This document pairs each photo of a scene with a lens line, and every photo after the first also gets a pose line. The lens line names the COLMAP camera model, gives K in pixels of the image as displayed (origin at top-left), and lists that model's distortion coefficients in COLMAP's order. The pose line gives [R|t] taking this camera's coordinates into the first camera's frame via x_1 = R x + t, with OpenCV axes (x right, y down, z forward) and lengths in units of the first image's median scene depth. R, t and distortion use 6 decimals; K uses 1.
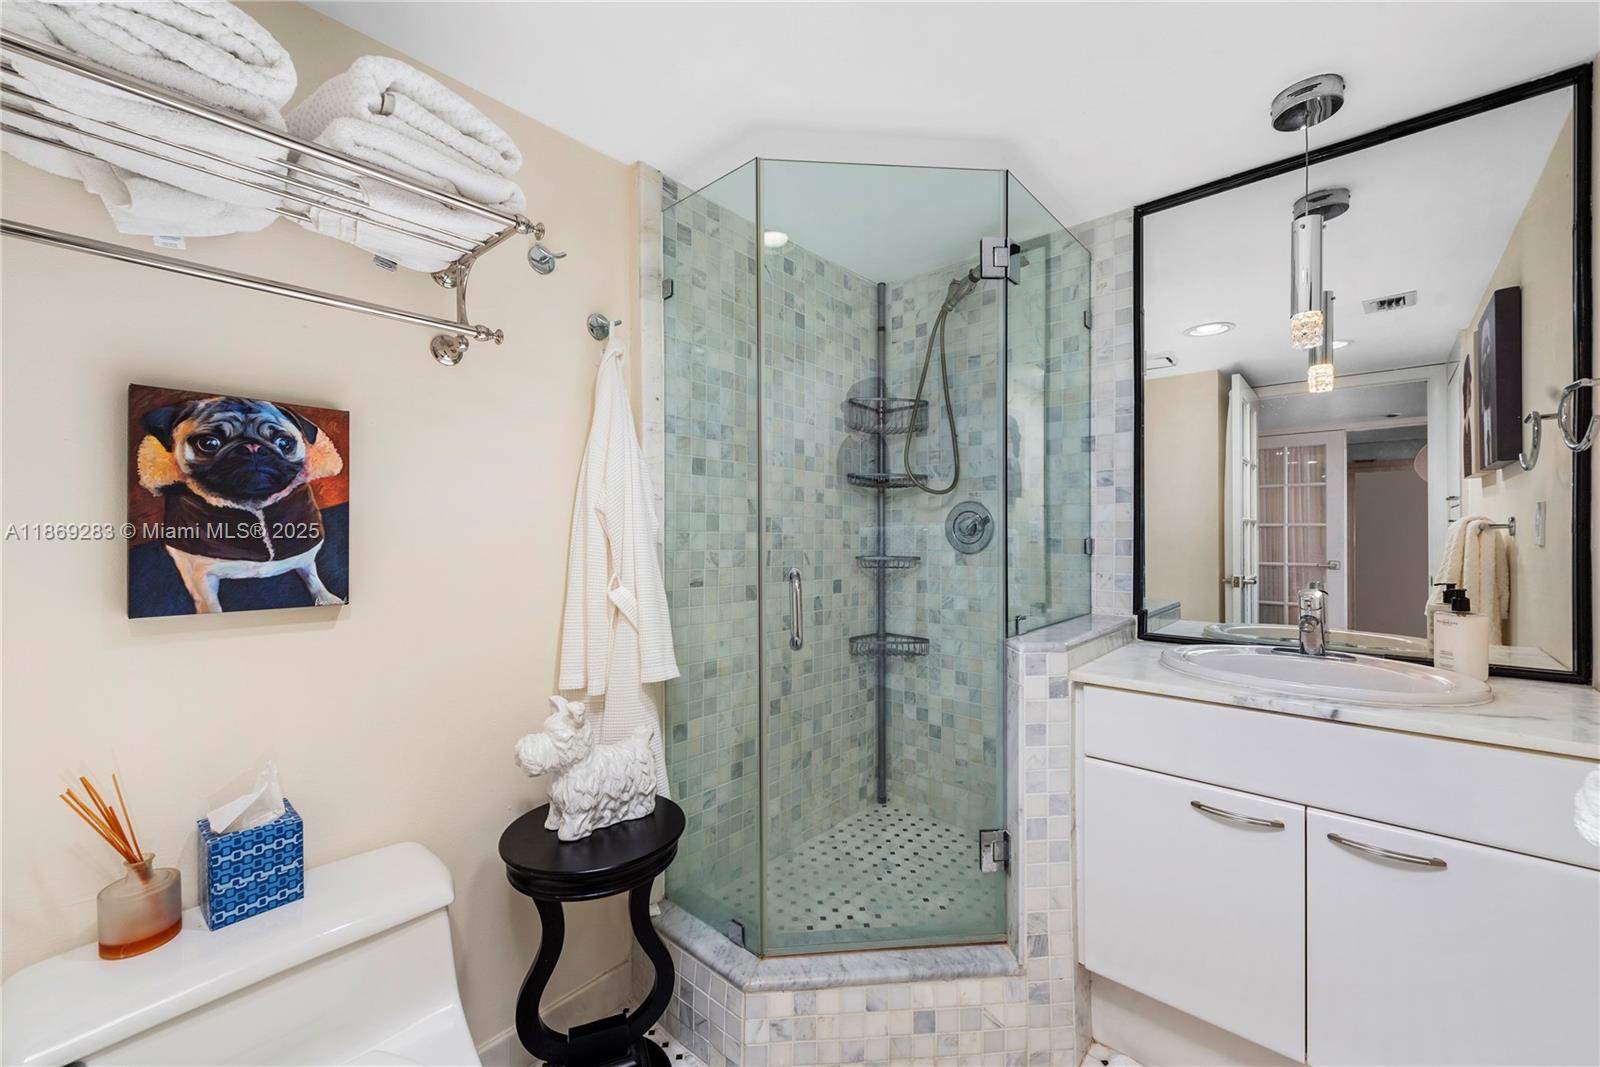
lens RADIAL K [[643.7, 0, 800.0], [0, 643.7, 533.5], [0, 0, 1]] dist [0.016651, 0.000021]
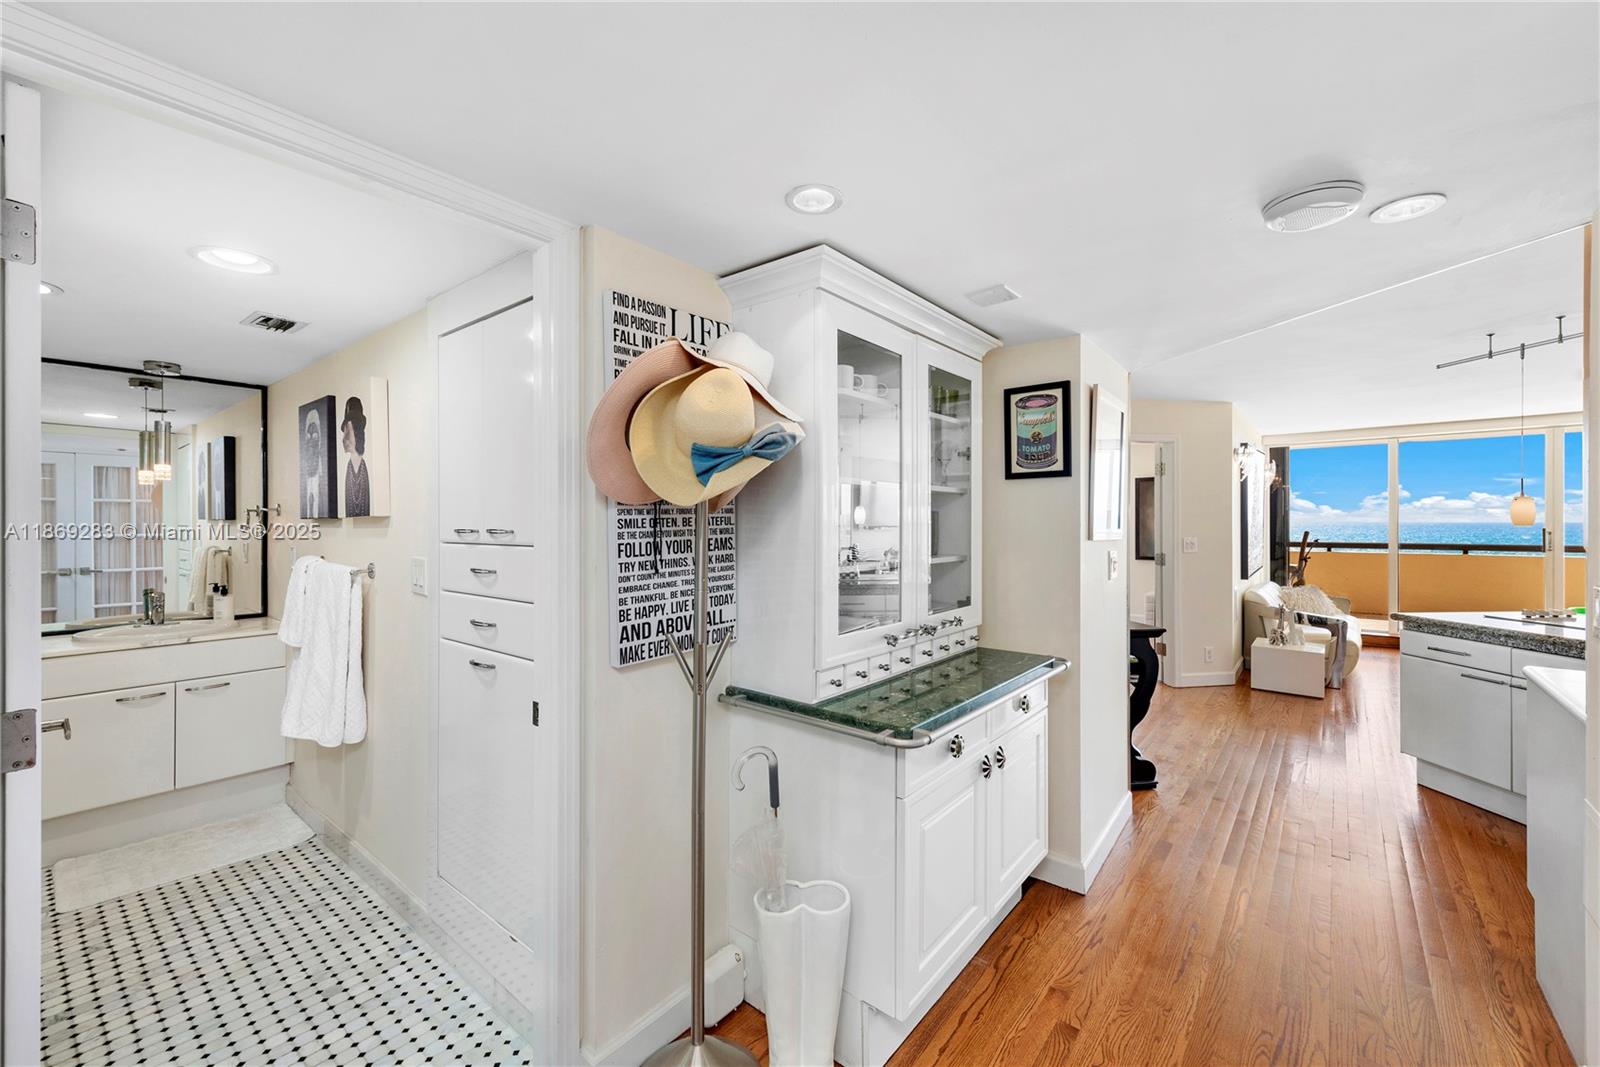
lens RADIAL K [[641.6, 0, 802.1], [0, 641.6, 520.5], [0, 0, 1]] dist [-0.000062, -0.000210]
pose [[-0.036678, 0.004368, 0.999318, -1.490201], [-0.001839, 0.999988, -0.004438, -0.153330], [-0.999325, -0.002001, -0.036670, -1.087089]]
